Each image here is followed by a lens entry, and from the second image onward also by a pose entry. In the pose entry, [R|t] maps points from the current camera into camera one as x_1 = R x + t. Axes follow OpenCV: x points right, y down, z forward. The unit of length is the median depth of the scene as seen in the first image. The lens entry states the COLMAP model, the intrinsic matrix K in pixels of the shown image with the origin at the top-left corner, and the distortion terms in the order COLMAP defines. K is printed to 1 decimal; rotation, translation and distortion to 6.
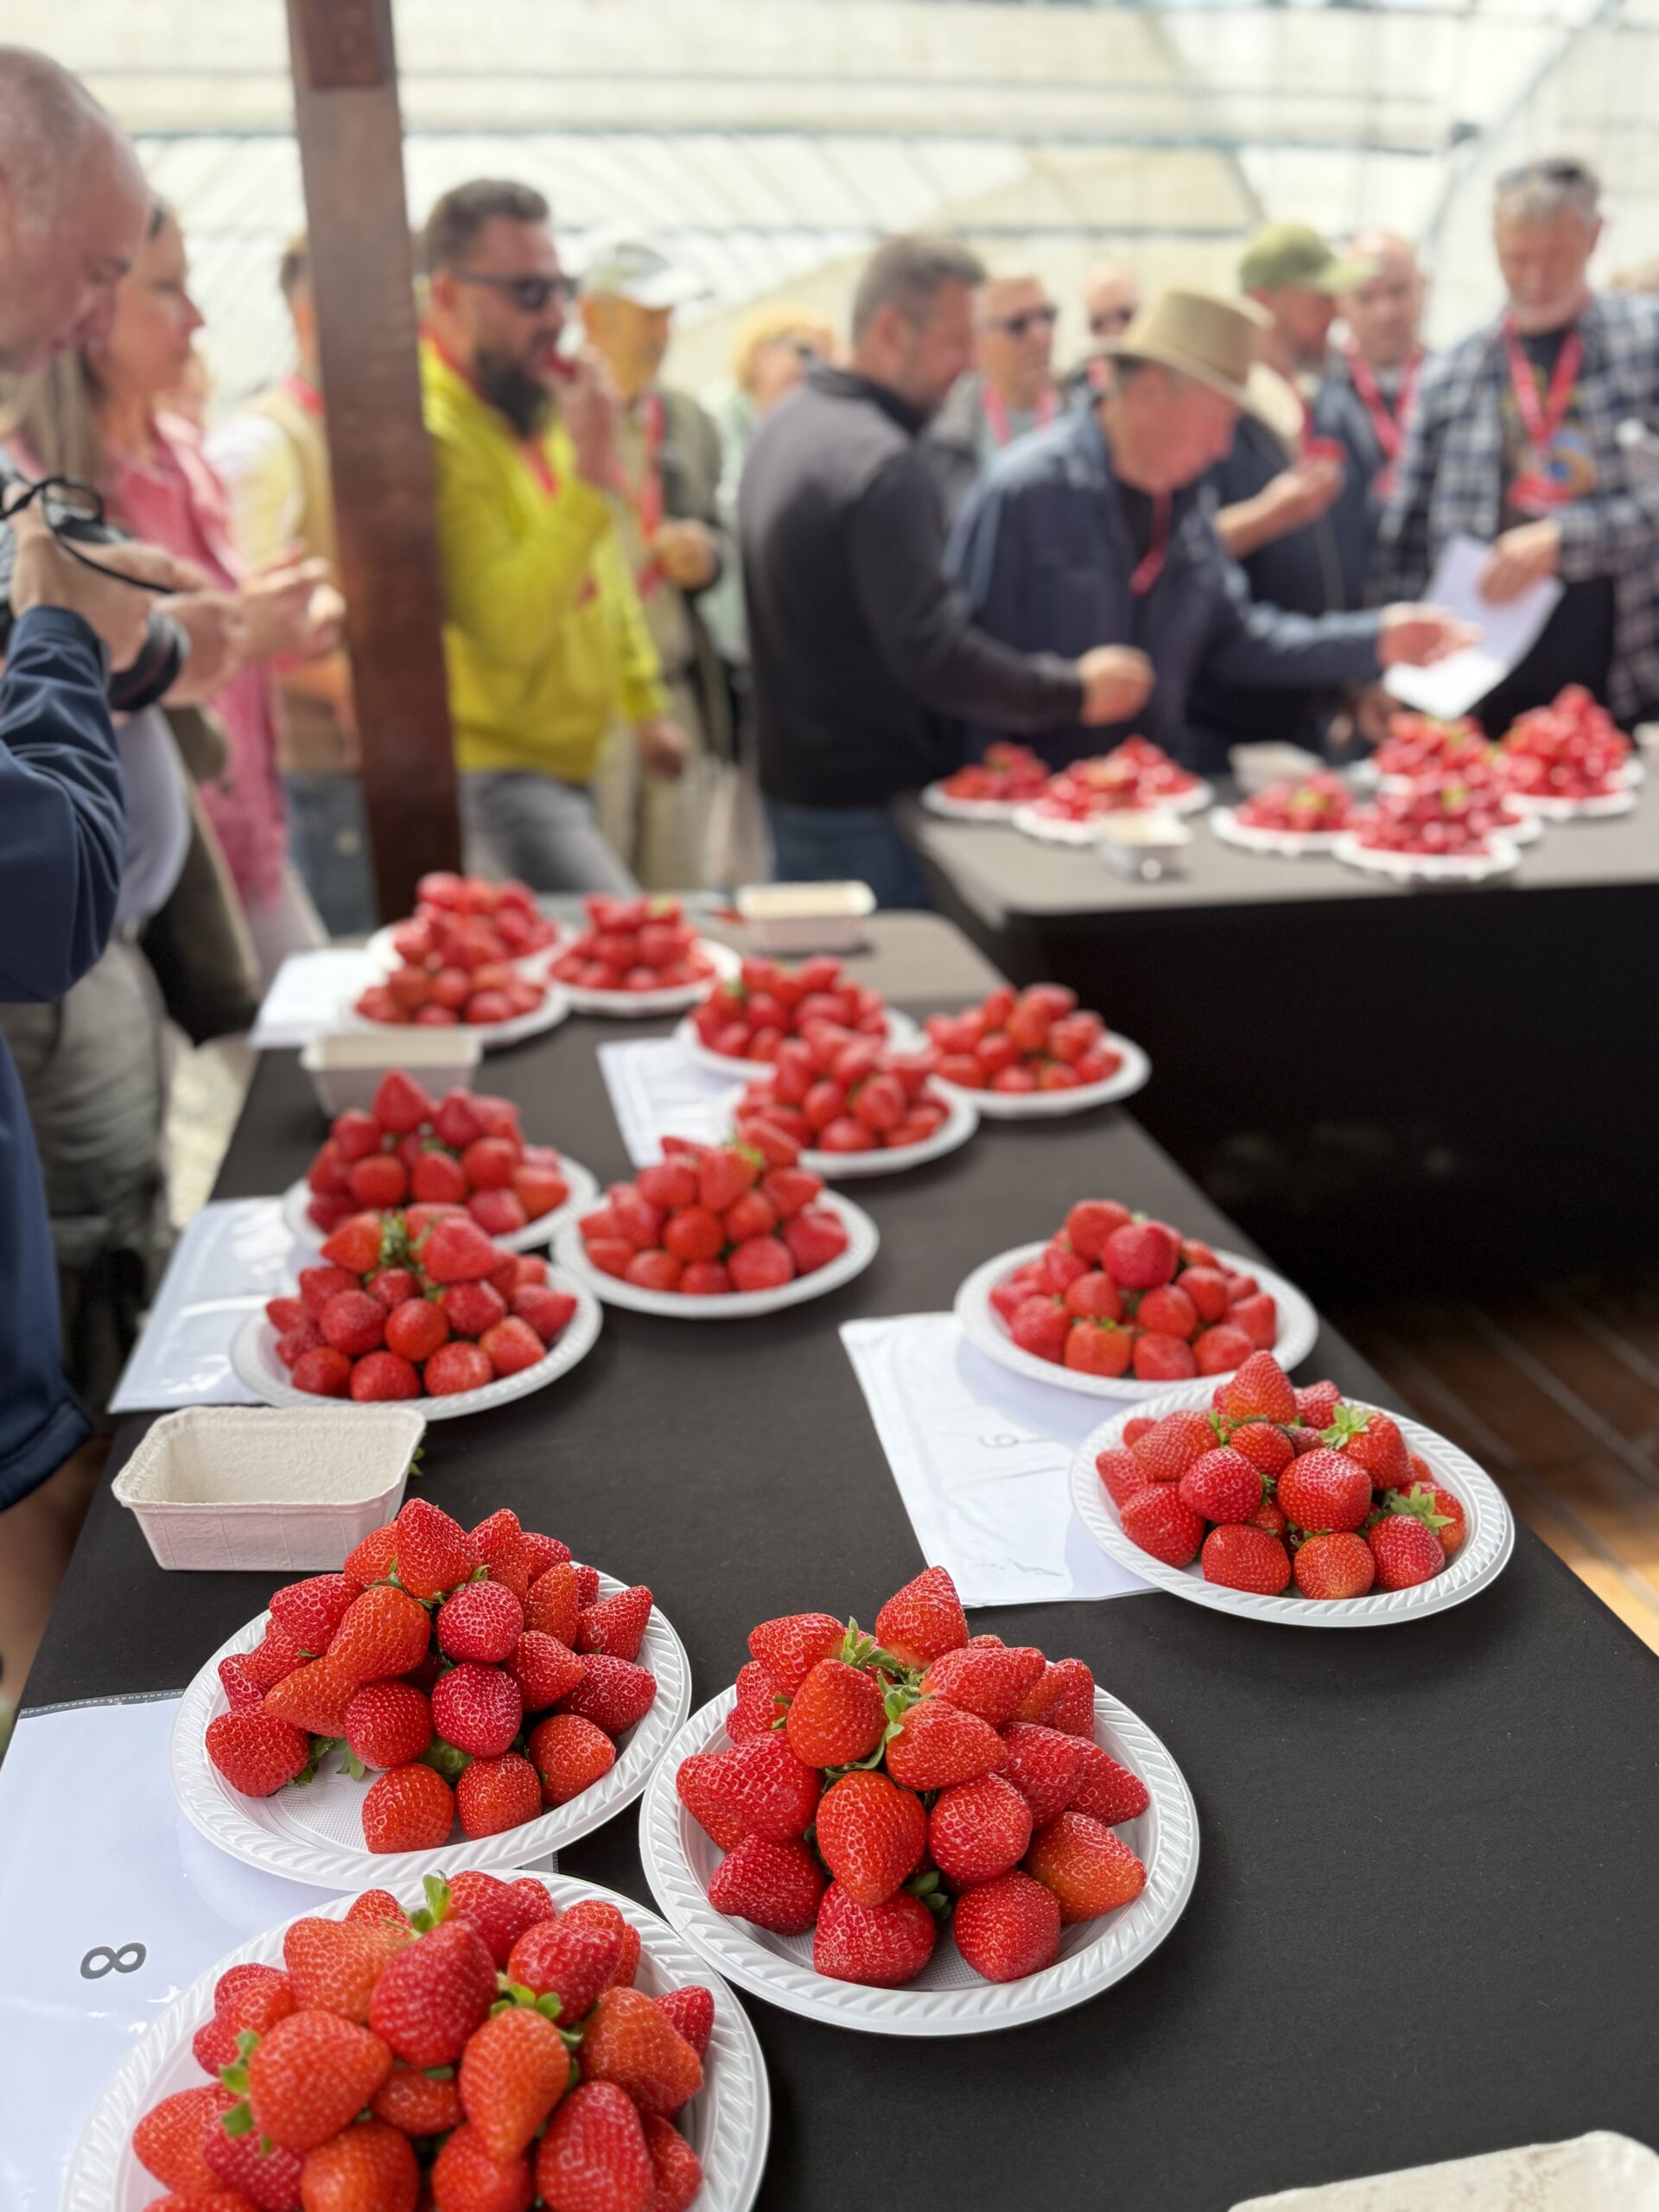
lens RADIAL K [[1670.0, 0, 868.2], [0, 1670.0, 1103.7], [0, 0, 1]] dist [0.066450, -0.123137]
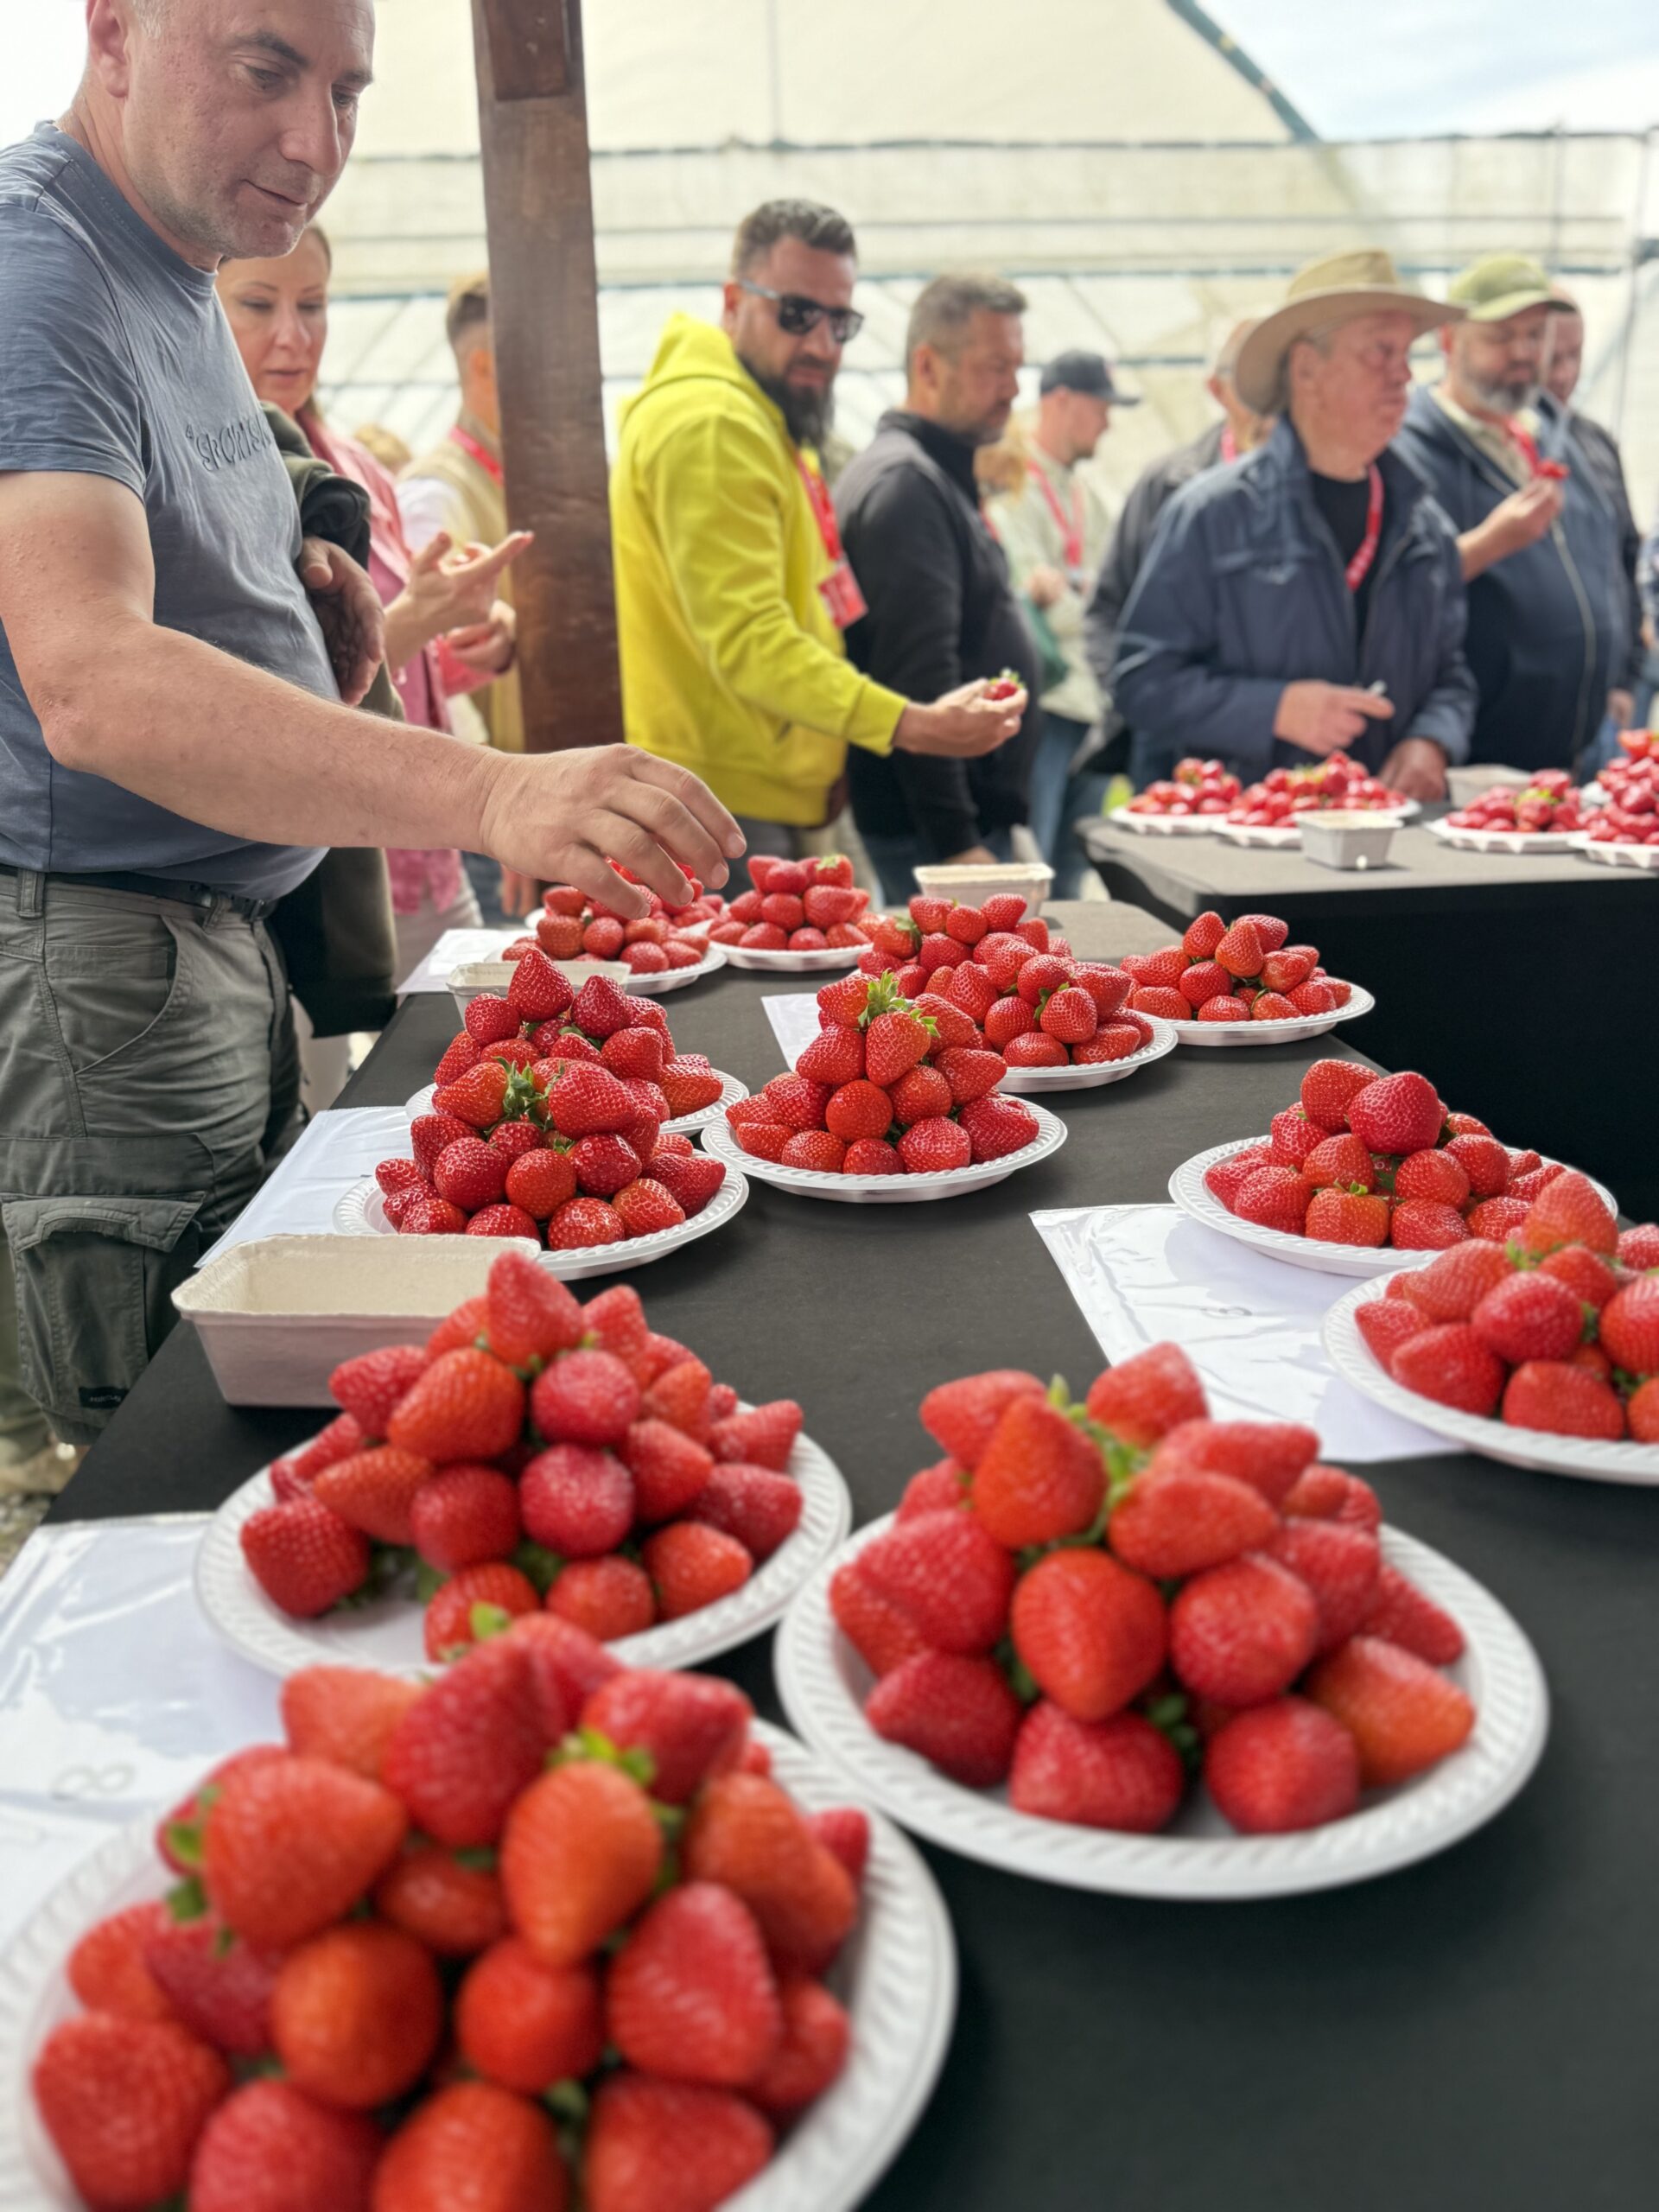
lens RADIAL K [[1670.0, 0, 868.2], [0, 1670.0, 1103.7], [0, 0, 1]] dist [0.066450, -0.123137]
pose [[0.994859, 0.002359, -0.101240, -0.015709], [-0.012345, 0.995098, -0.098124, 0.211552], [0.100512, 0.098869, 0.990011, 0.187807]]
